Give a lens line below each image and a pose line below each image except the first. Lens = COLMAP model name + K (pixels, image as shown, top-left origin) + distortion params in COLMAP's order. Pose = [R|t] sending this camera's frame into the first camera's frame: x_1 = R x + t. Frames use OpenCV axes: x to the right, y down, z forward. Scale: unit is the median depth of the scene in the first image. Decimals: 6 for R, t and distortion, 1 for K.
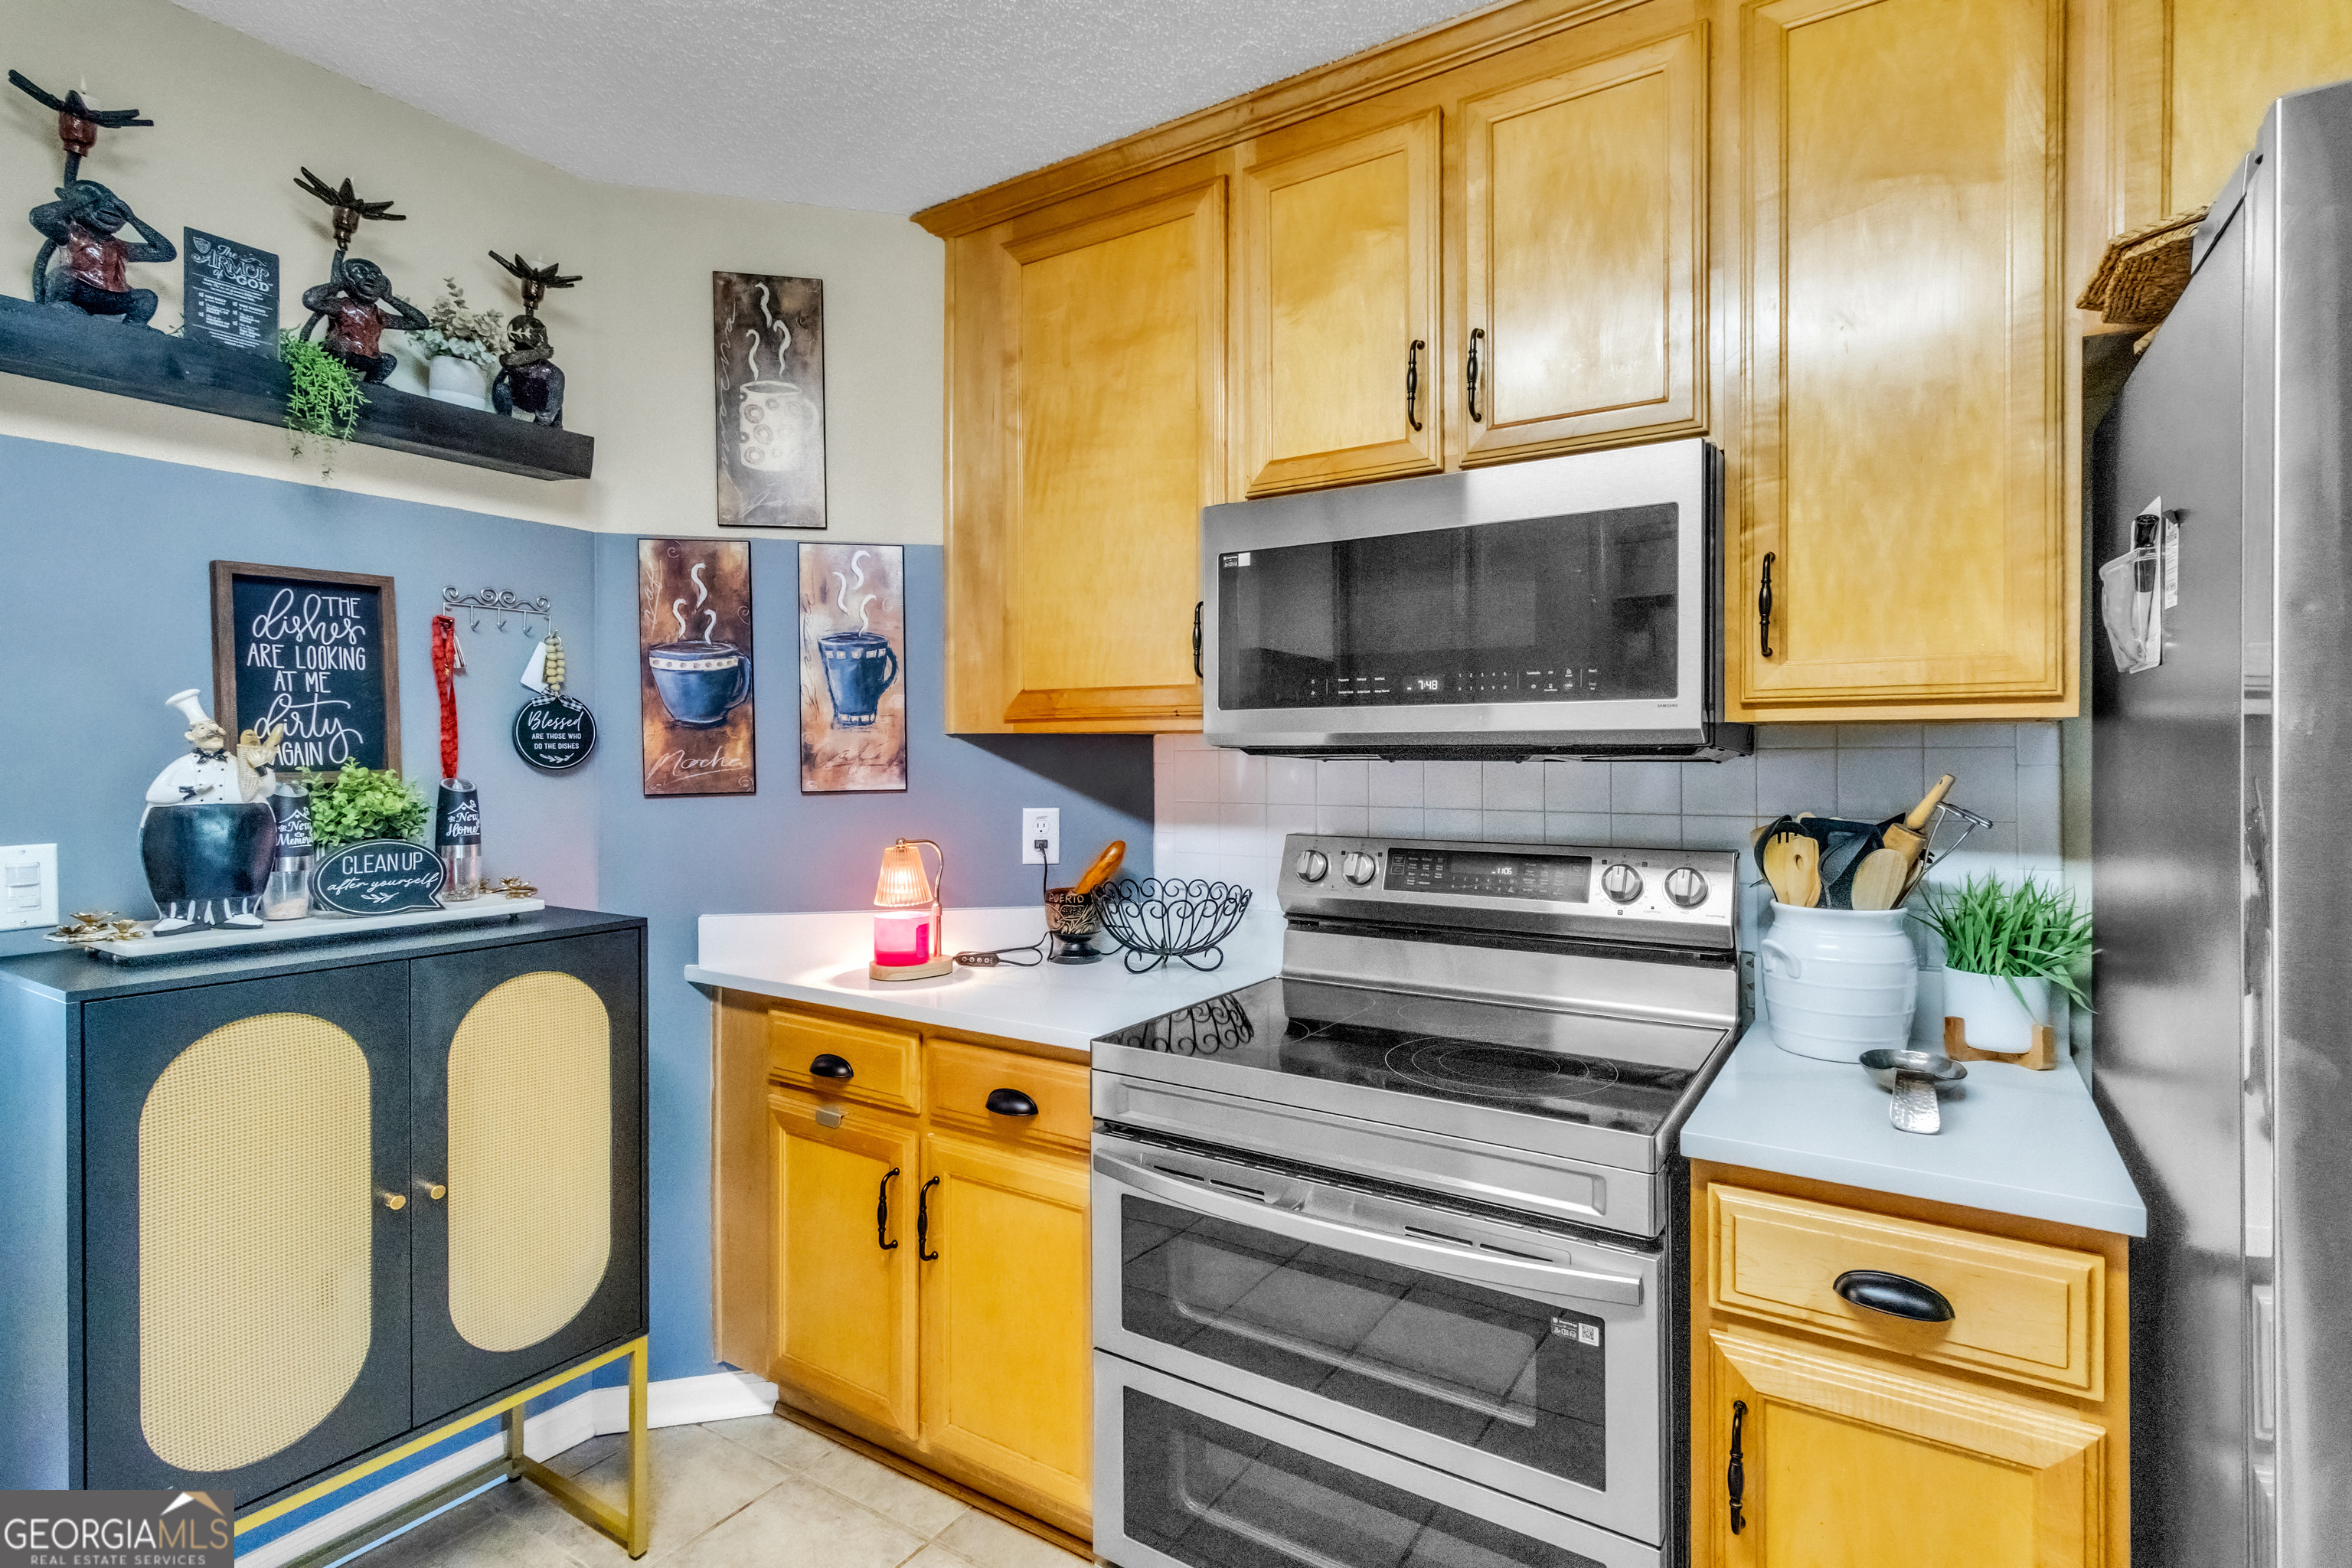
lens RADIAL K [[1119.8, 0, 1208.1], [0, 1119.8, 755.9], [0, 0, 1]] dist [0.000266, 0.000017]
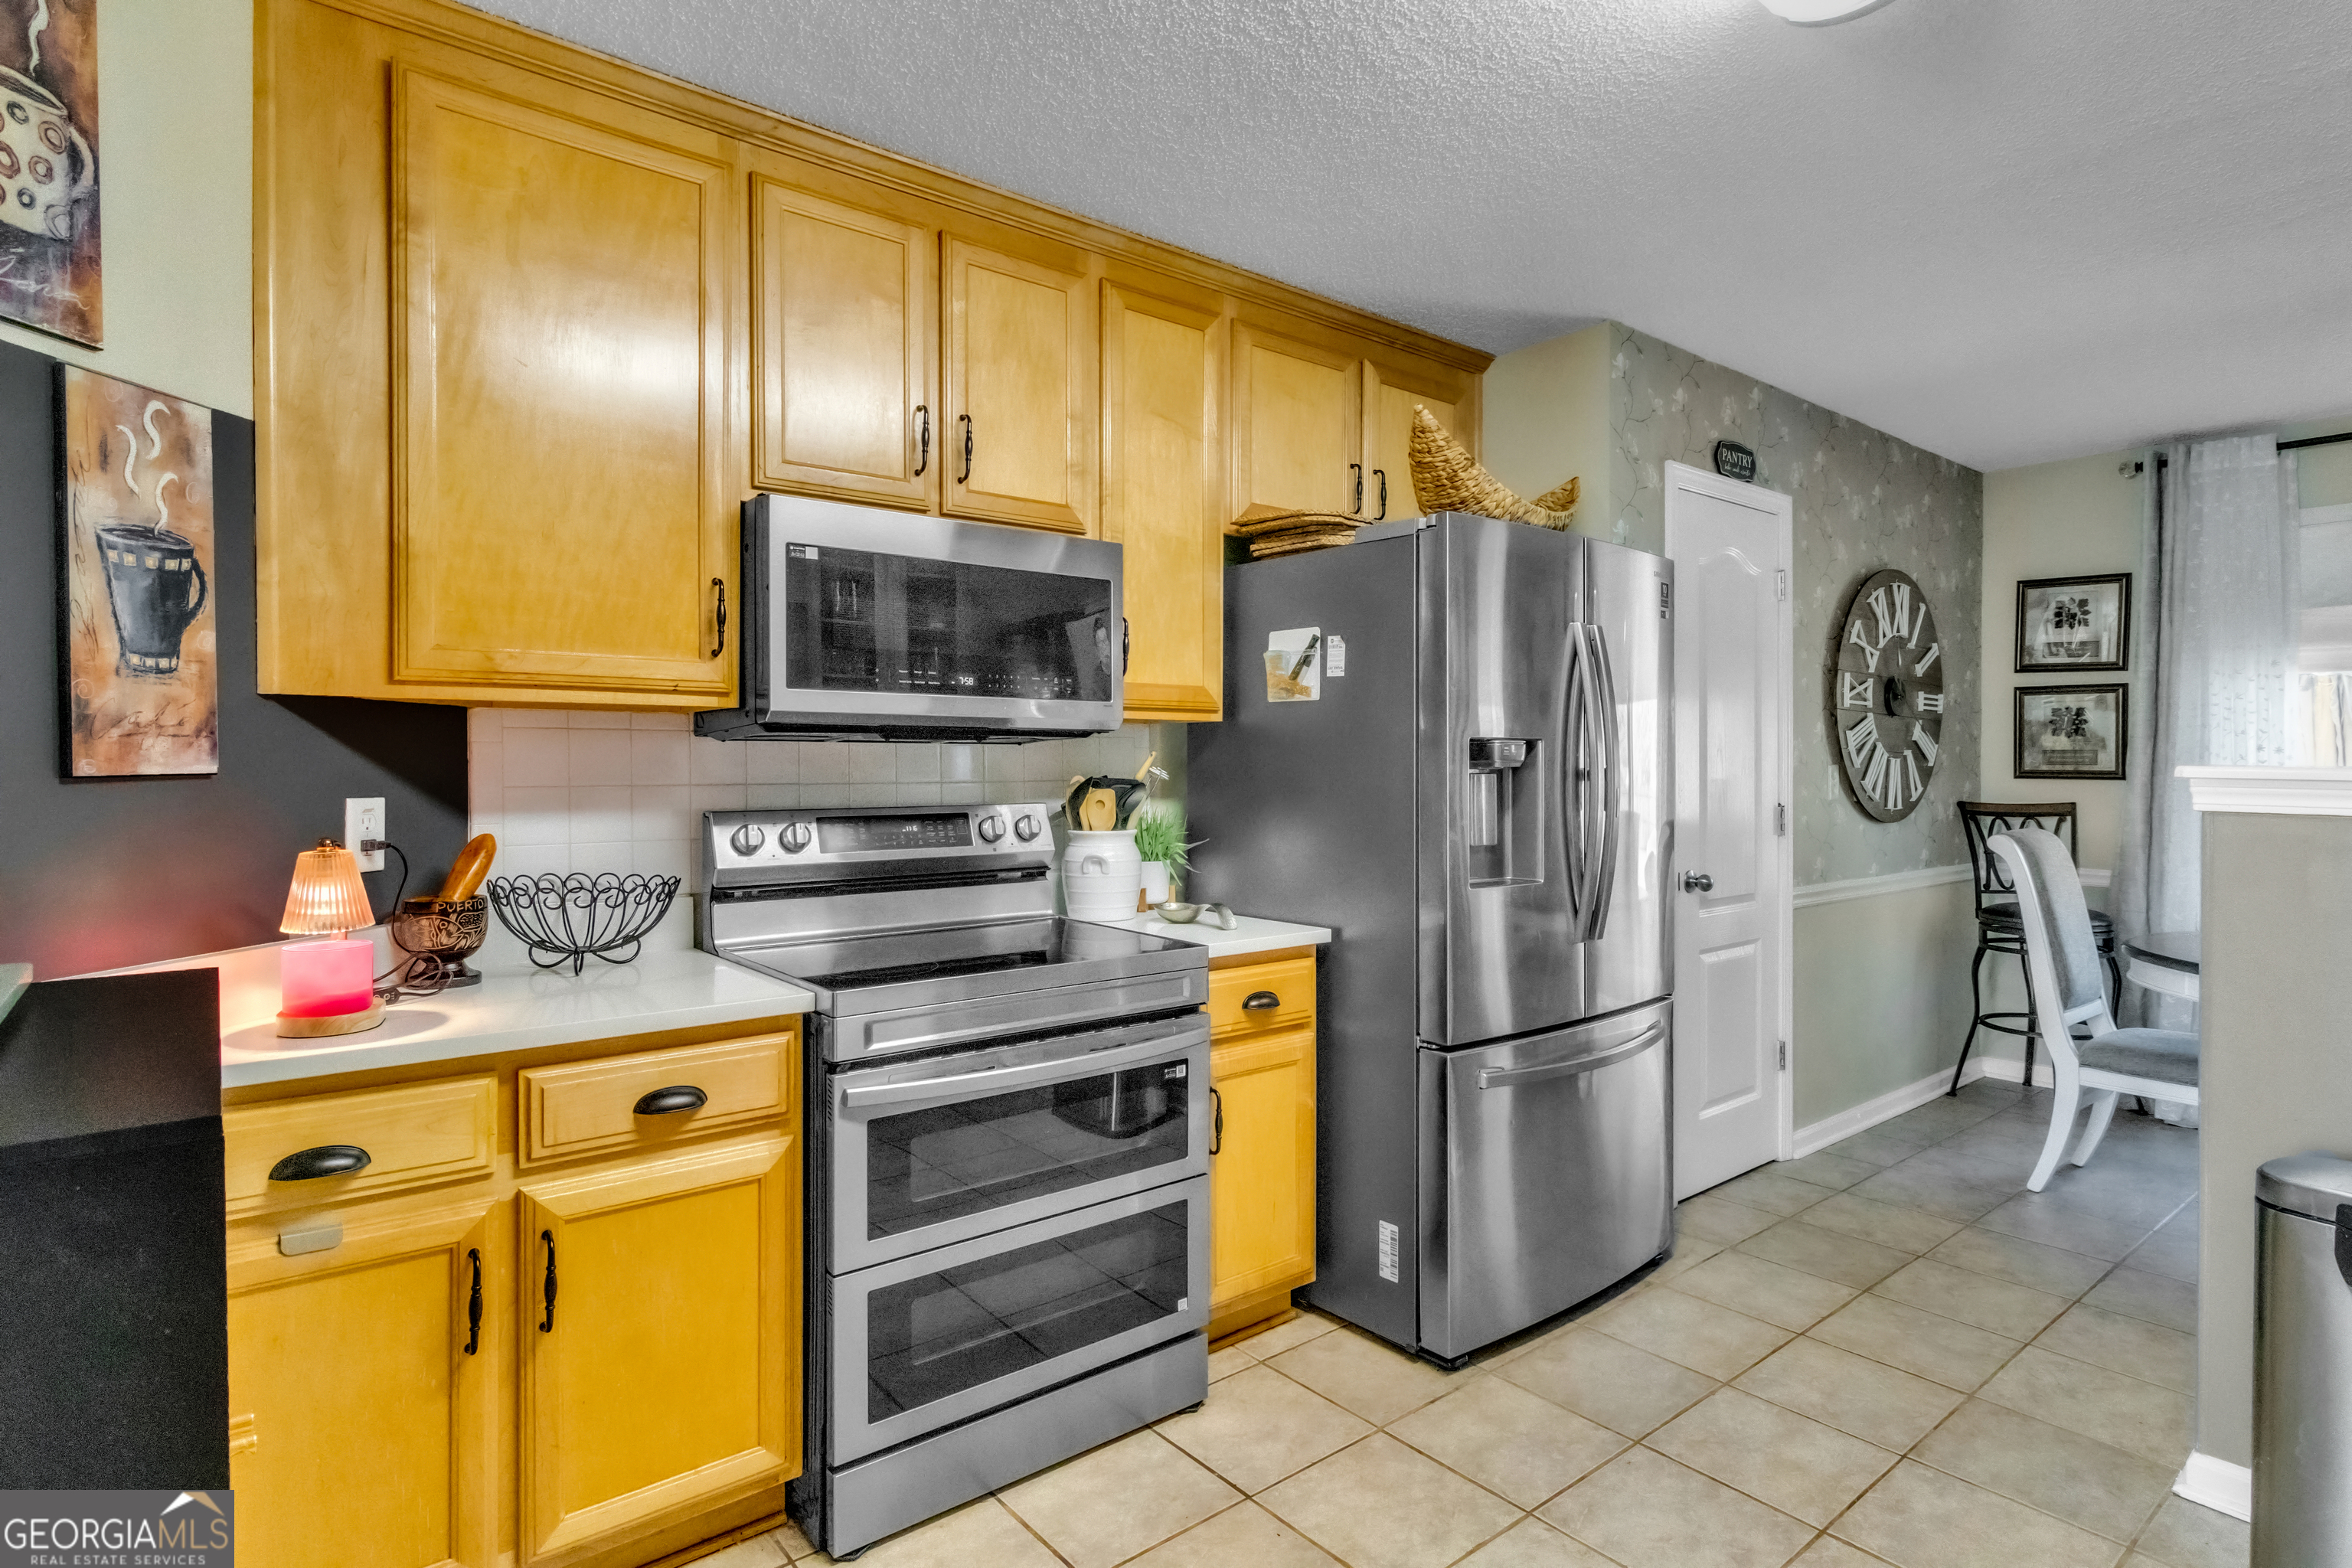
lens RADIAL K [[1214.6, 0, 1172.6], [0, 1214.6, 773.9], [0, 0, 1]] dist [0.000133, -0.001226]
pose [[0.322663, -0.005449, 0.946498, -0.784621], [0.003260, 0.999984, 0.004645, 0.029050], [-0.946508, 0.001587, 0.322675, 0.226188]]
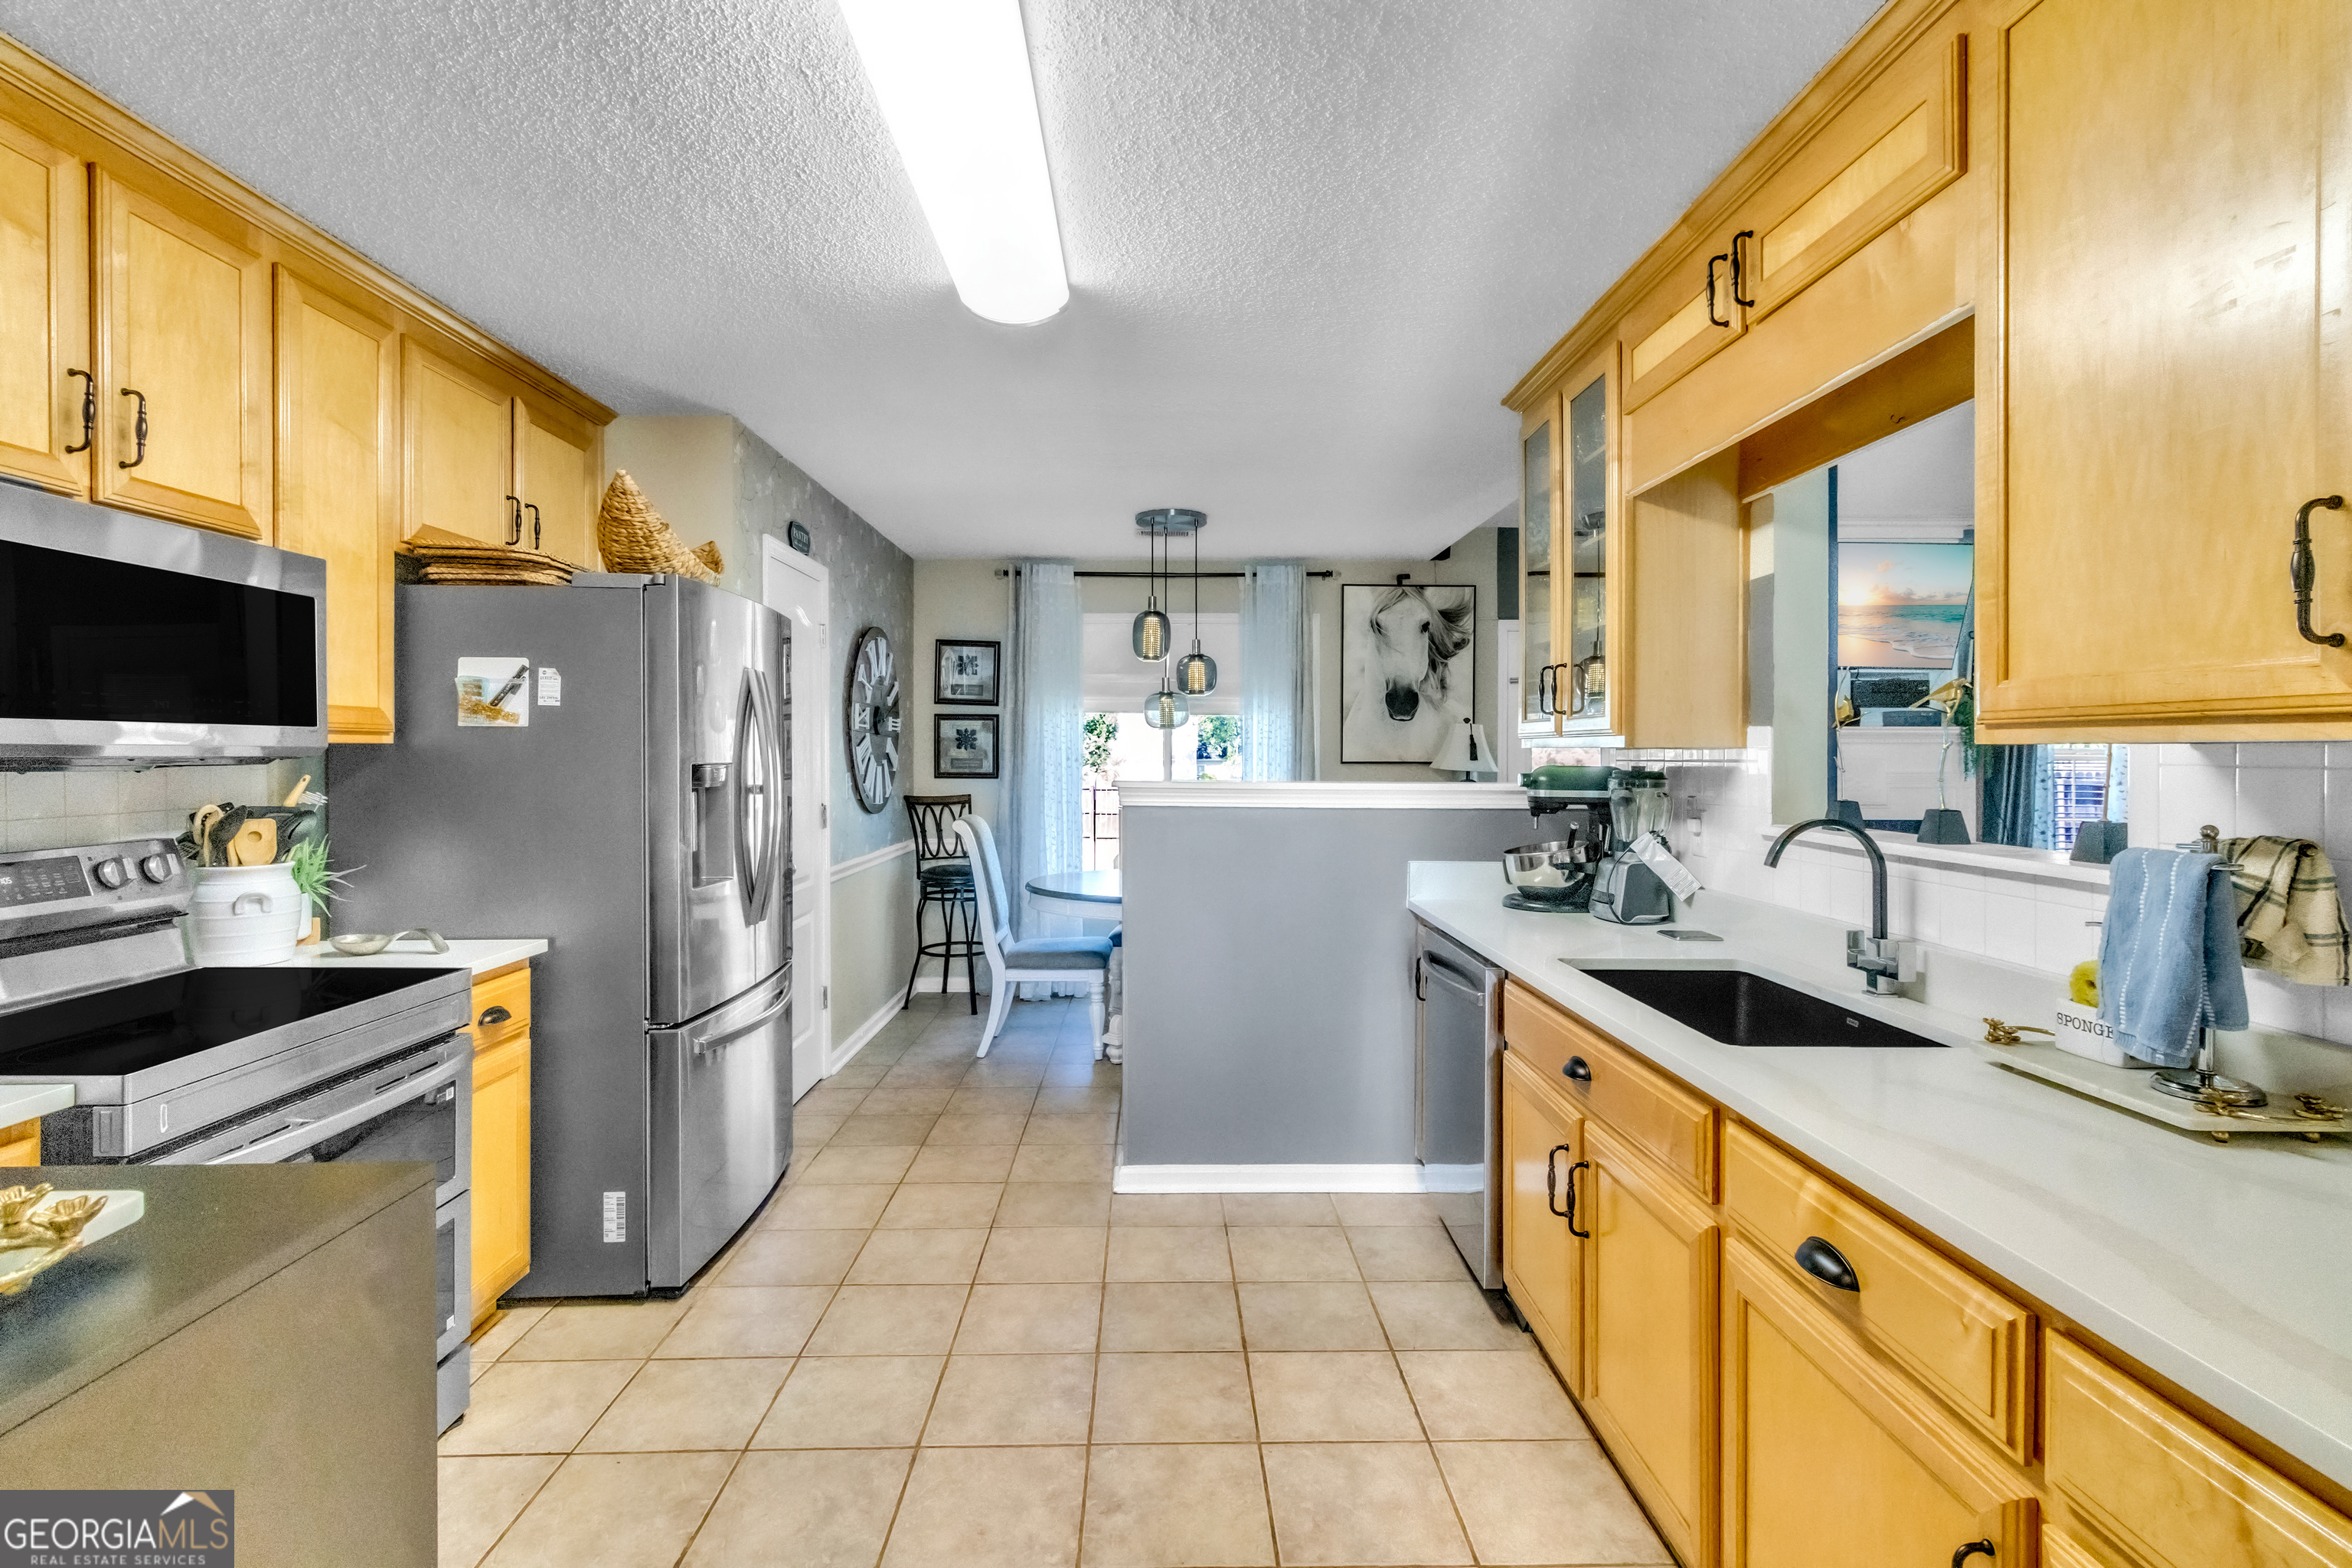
lens RADIAL K [[1119.8, 0, 1208.1], [0, 1119.8, 755.9], [0, 0, 1]] dist [0.000266, 0.000017]
pose [[-0.568139, 0.002908, 0.822927, -0.982342], [0.006119, 0.999981, 0.000691, -0.003597], [-0.822910, 0.005428, -0.568146, 0.560241]]
